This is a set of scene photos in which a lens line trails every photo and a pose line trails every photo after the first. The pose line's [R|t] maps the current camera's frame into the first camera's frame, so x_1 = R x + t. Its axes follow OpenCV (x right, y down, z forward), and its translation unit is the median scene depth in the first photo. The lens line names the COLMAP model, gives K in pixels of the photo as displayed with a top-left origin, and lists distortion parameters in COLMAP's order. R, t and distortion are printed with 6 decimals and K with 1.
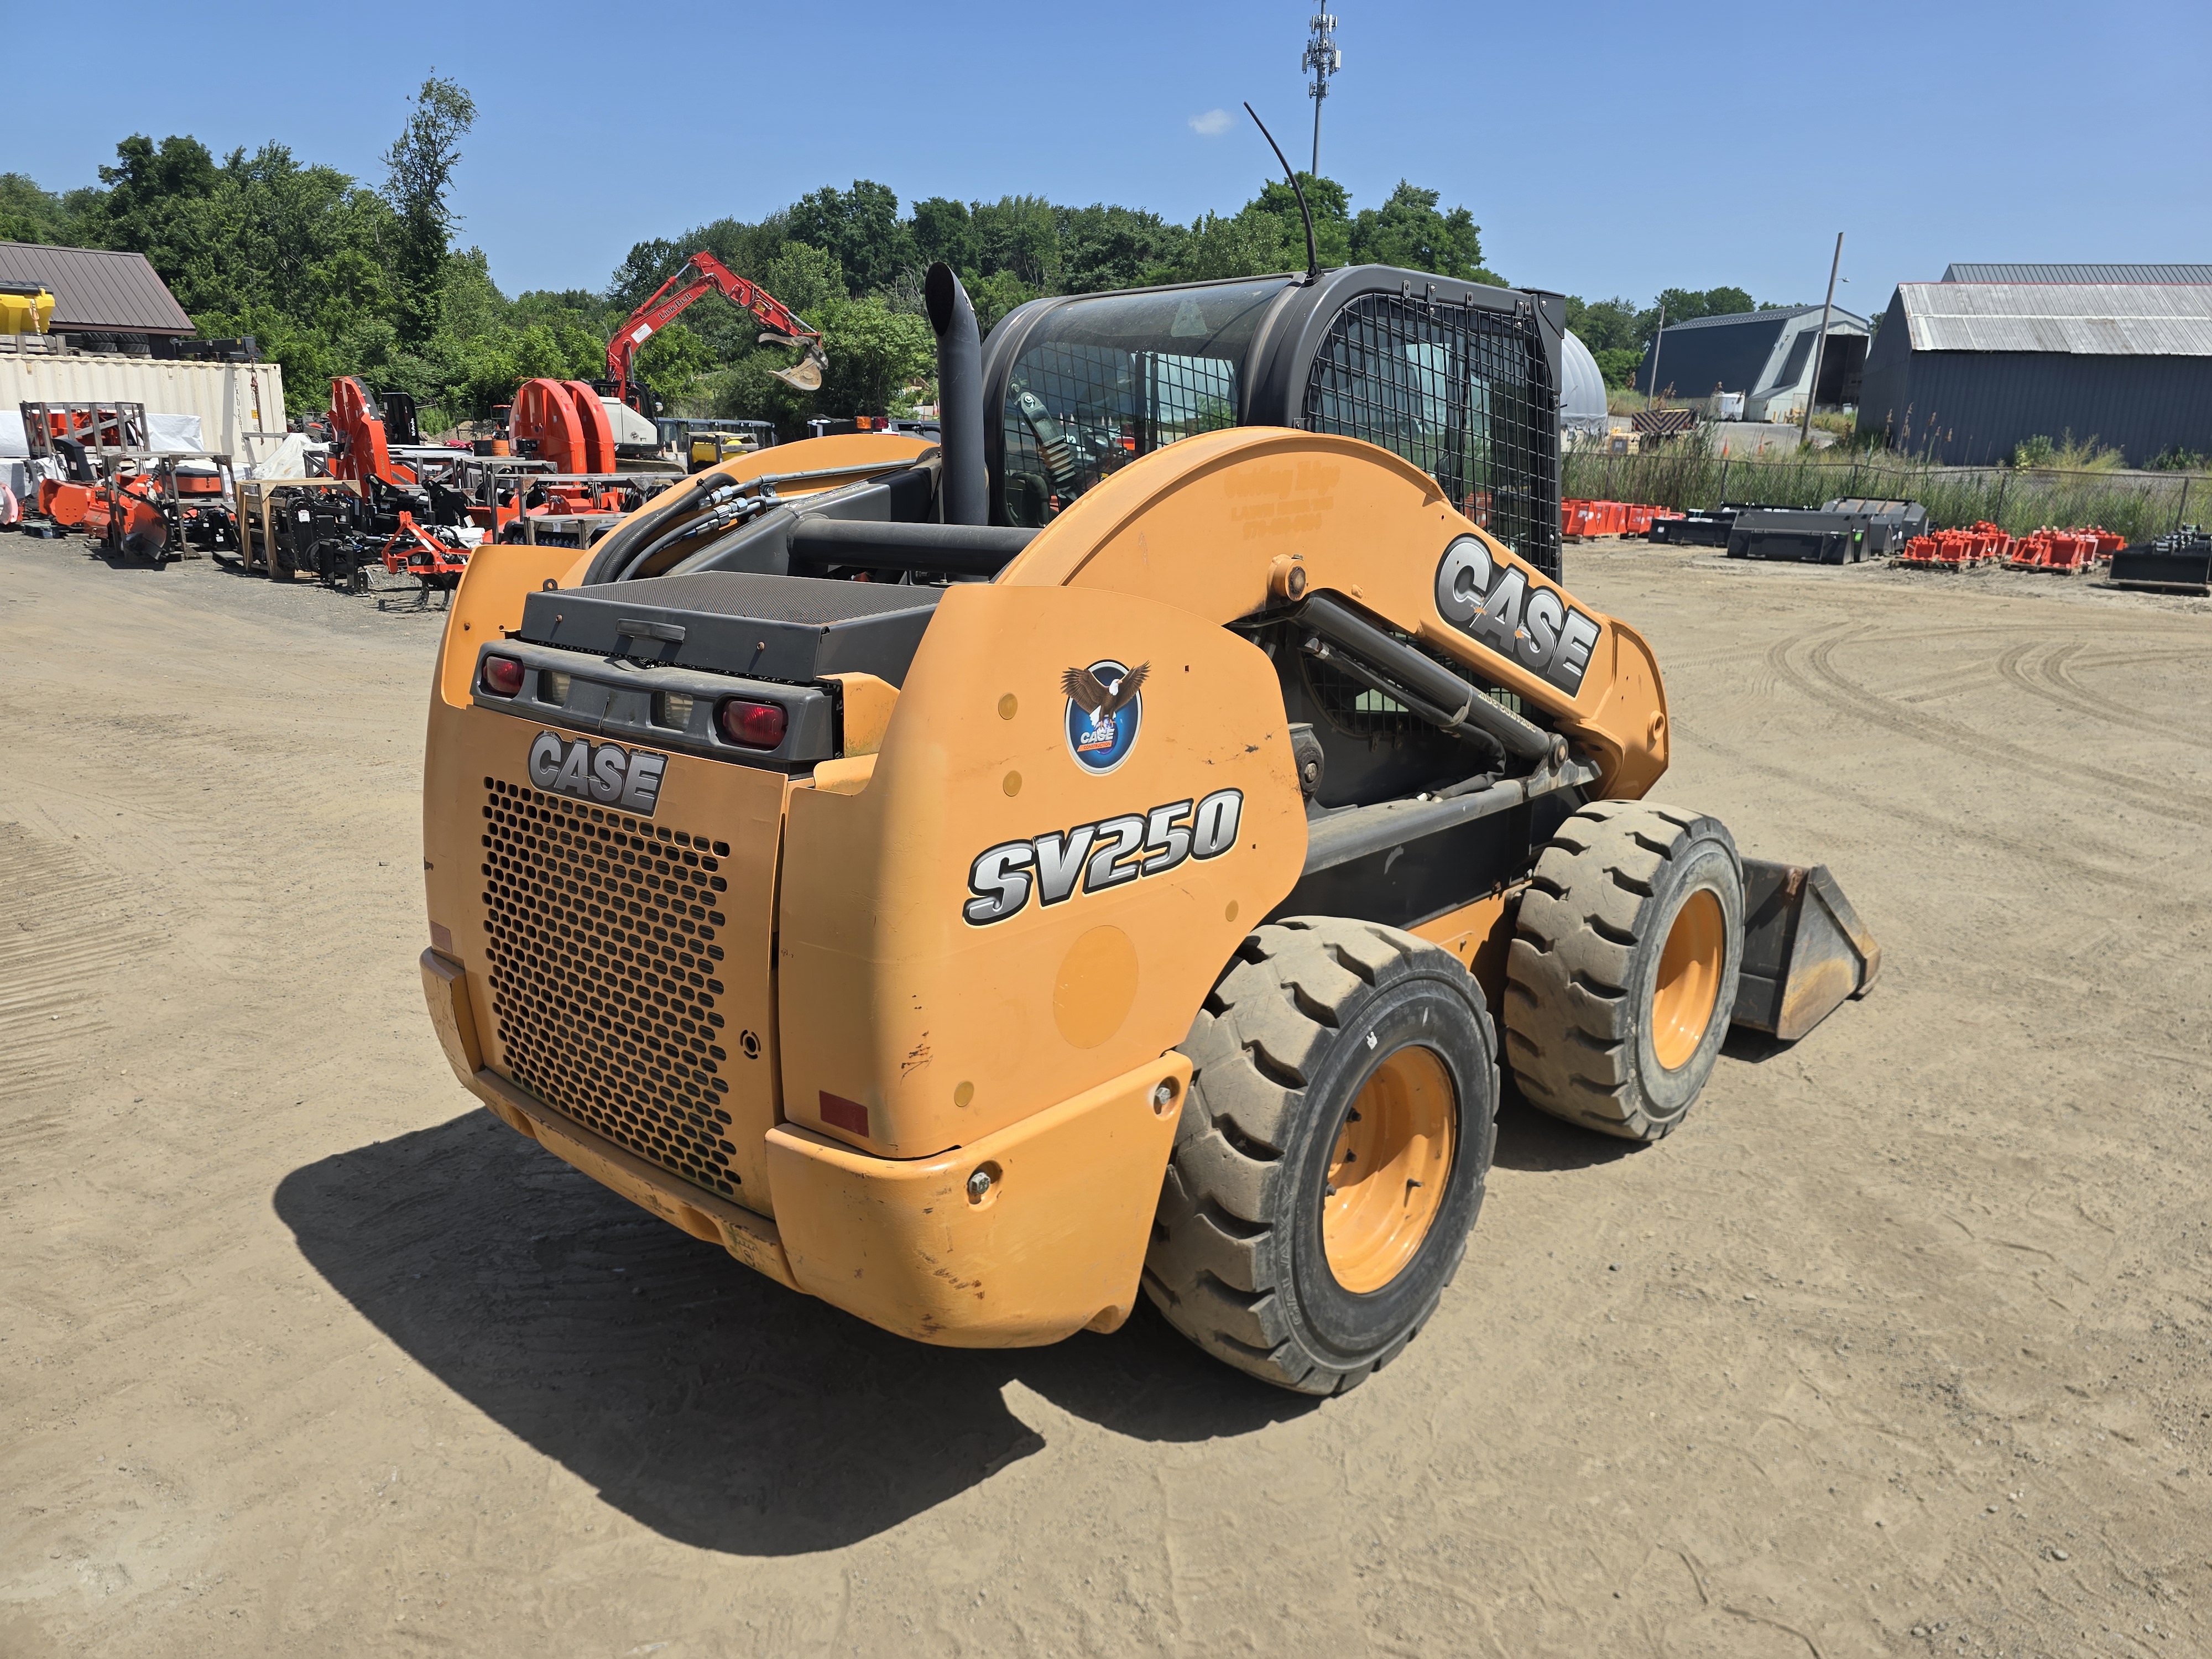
lens RADIAL K [[1480.0, 0, 1098.8], [0, 1480.0, 826.0], [0, 0, 1]] dist [0.064659, -0.053199]
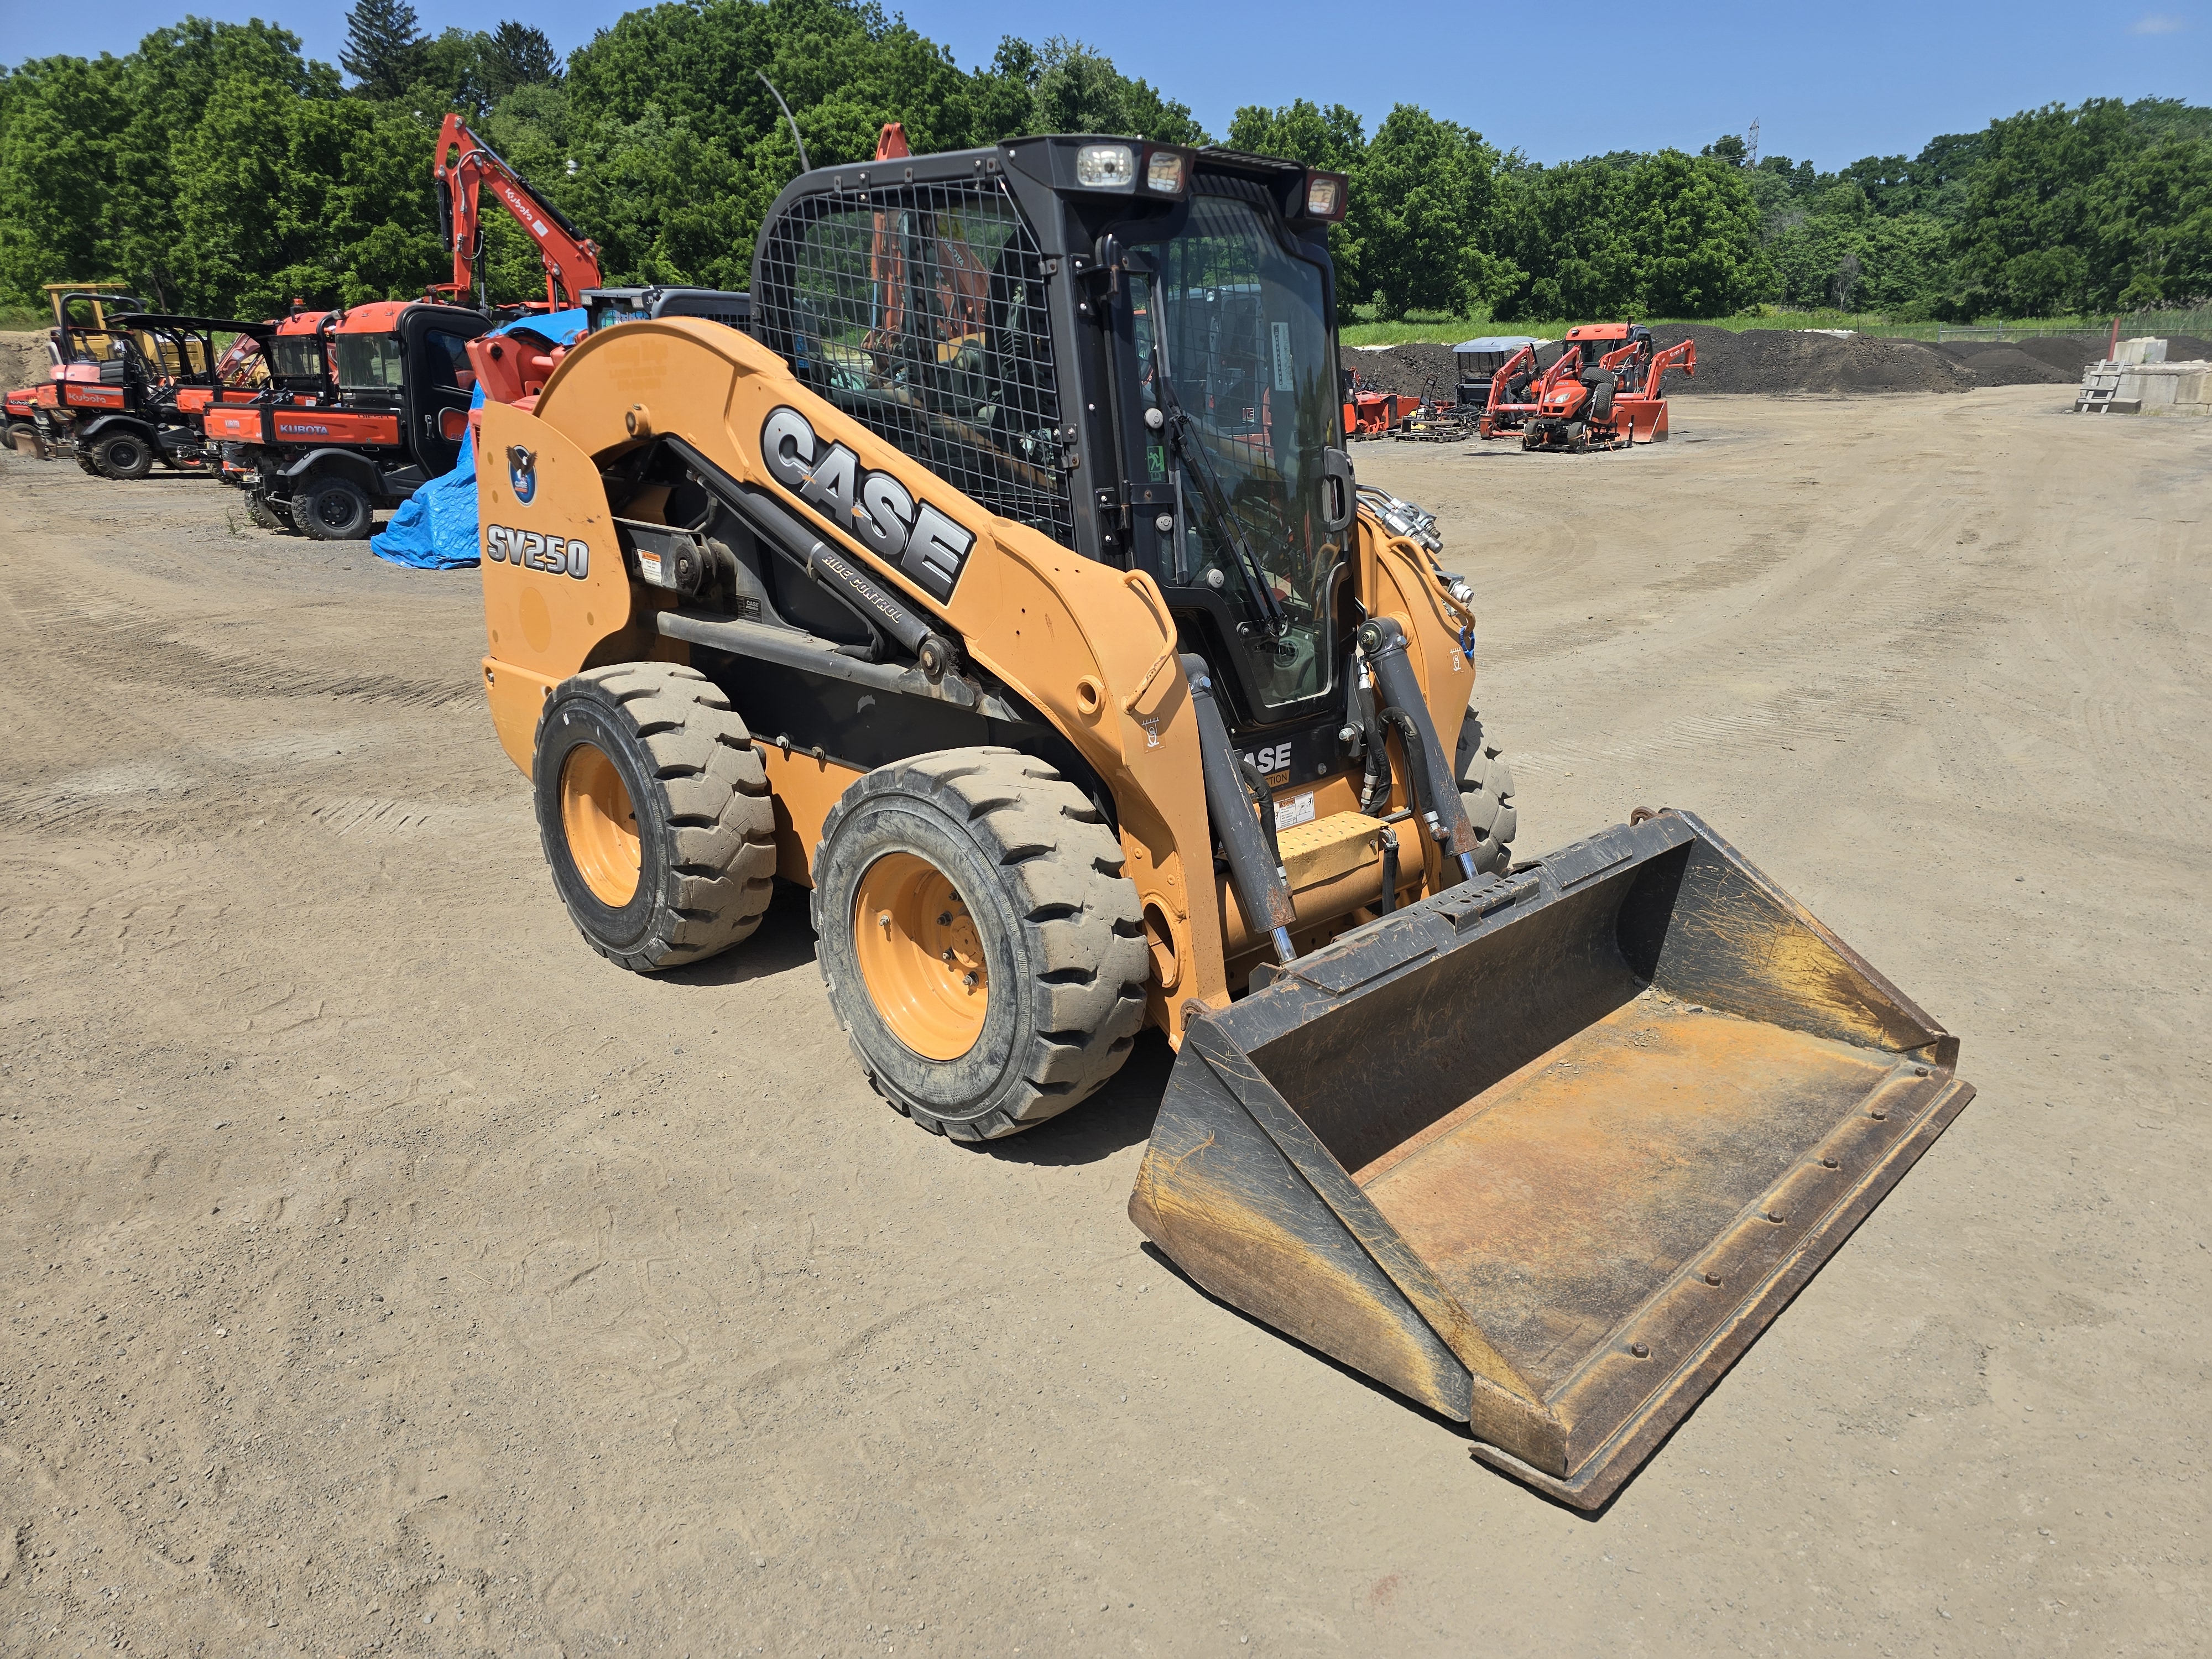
lens RADIAL K [[1484.8, 0, 1120.9], [0, 1484.8, 815.4], [0, 0, 1]] dist [0.063664, -0.064349]
pose [[-0.023254, 0.282167, -0.959083, 1.296368], [-0.246410, 0.928128, 0.279034, -0.261434], [0.968887, 0.242816, 0.047946, 1.152888]]
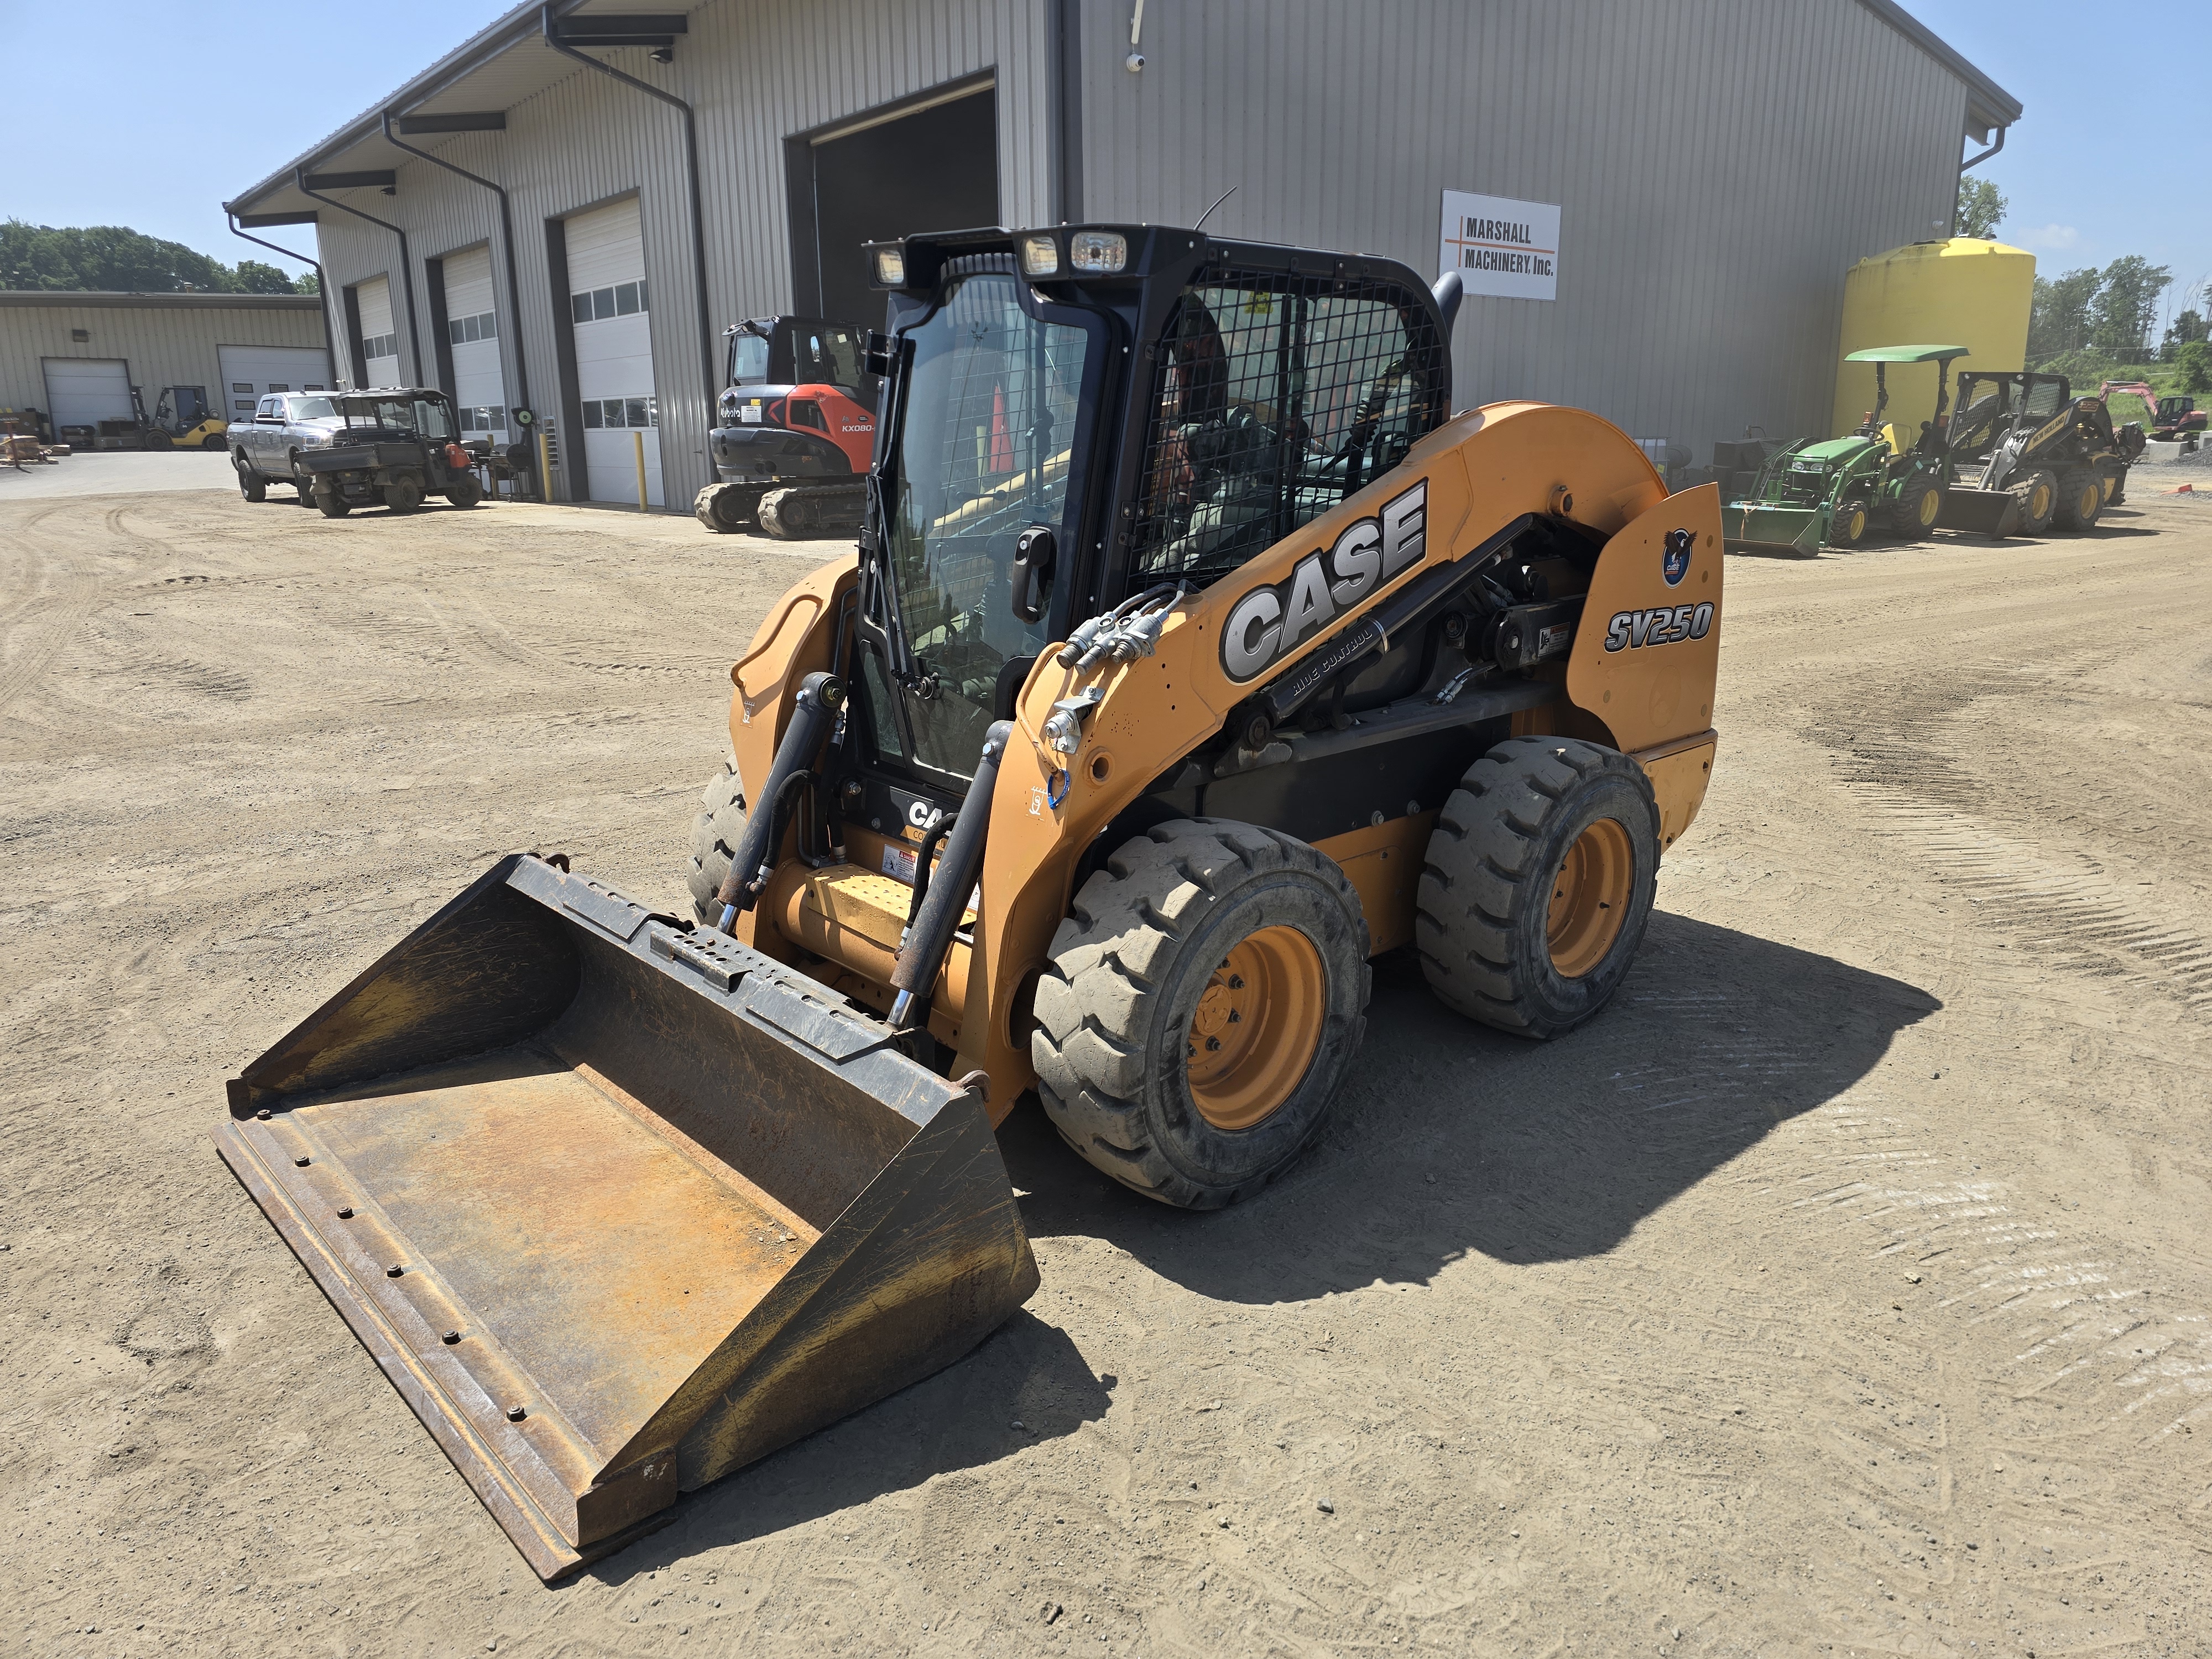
lens RADIAL K [[1484.8, 0, 1120.9], [0, 1484.8, 815.4], [0, 0, 1]] dist [0.063664, -0.064349]
pose [[-0.997249, -0.034191, 0.065766, 0.078657], [0.002383, 0.872014, 0.489475, -0.547031], [-0.074084, 0.488285, -0.869534, 2.194609]]
